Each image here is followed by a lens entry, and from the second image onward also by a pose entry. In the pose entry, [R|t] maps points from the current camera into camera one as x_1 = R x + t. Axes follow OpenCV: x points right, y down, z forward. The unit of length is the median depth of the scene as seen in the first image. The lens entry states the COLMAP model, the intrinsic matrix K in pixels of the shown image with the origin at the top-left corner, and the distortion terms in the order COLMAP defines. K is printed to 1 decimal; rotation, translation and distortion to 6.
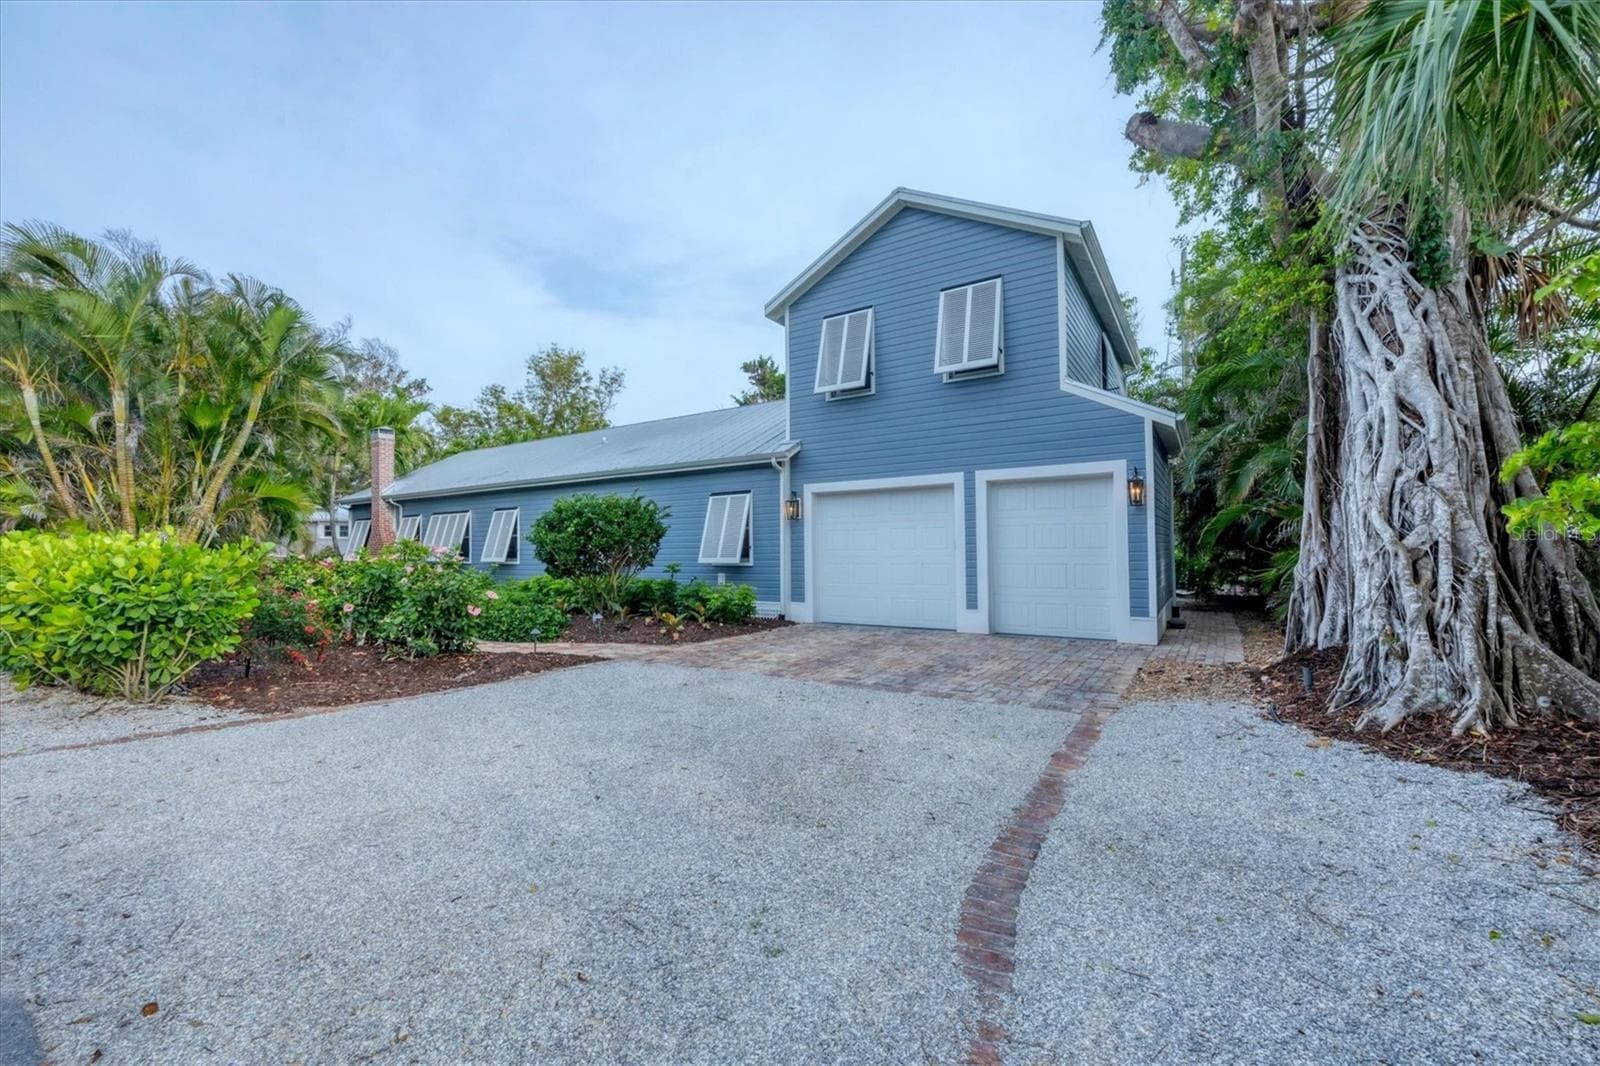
lens RADIAL K [[705.5, 0, 793.6], [0, 705.5, 546.0], [0, 0, 1]] dist [-0.004681, -0.000334]
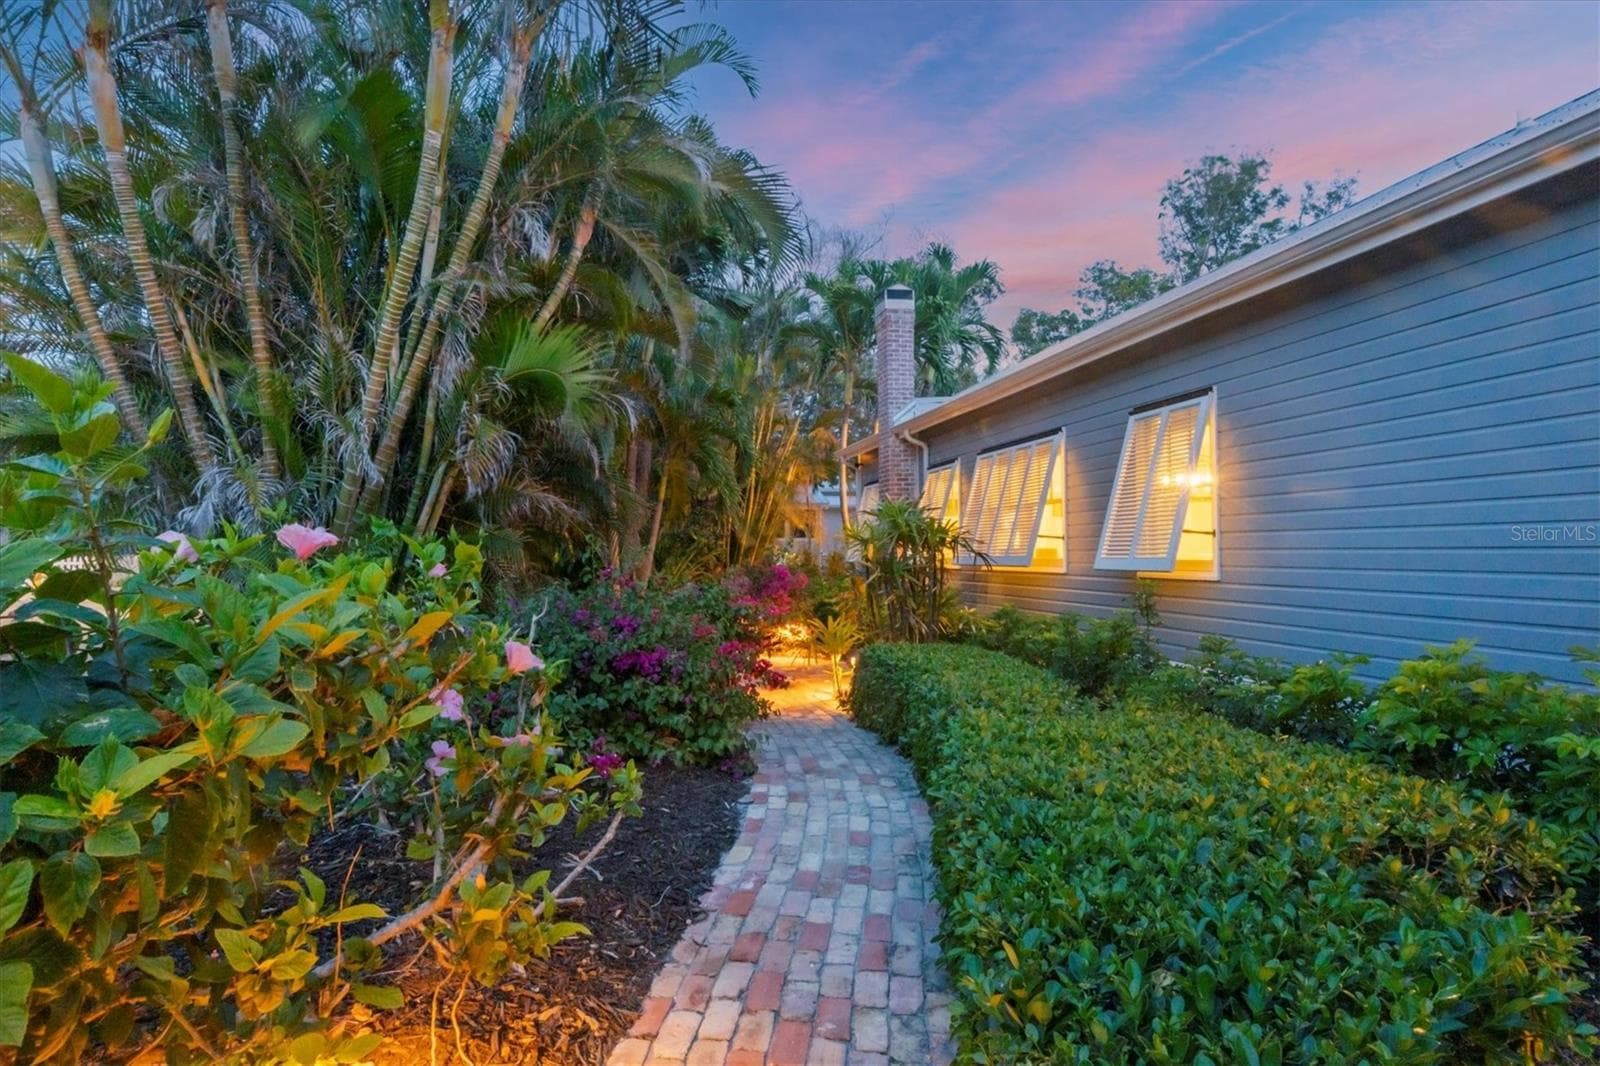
lens RADIAL K [[821.3, 0, 829.1], [0, 821.3, 533.5], [0, 0, 1]] dist [-0.000532, 0.000308]
pose [[0.760425, -0.011994, -0.649315, -0.930002], [0.007439, 0.999925, -0.009758, 0.028206], [0.649383, 0.002590, 0.760457, 2.008895]]
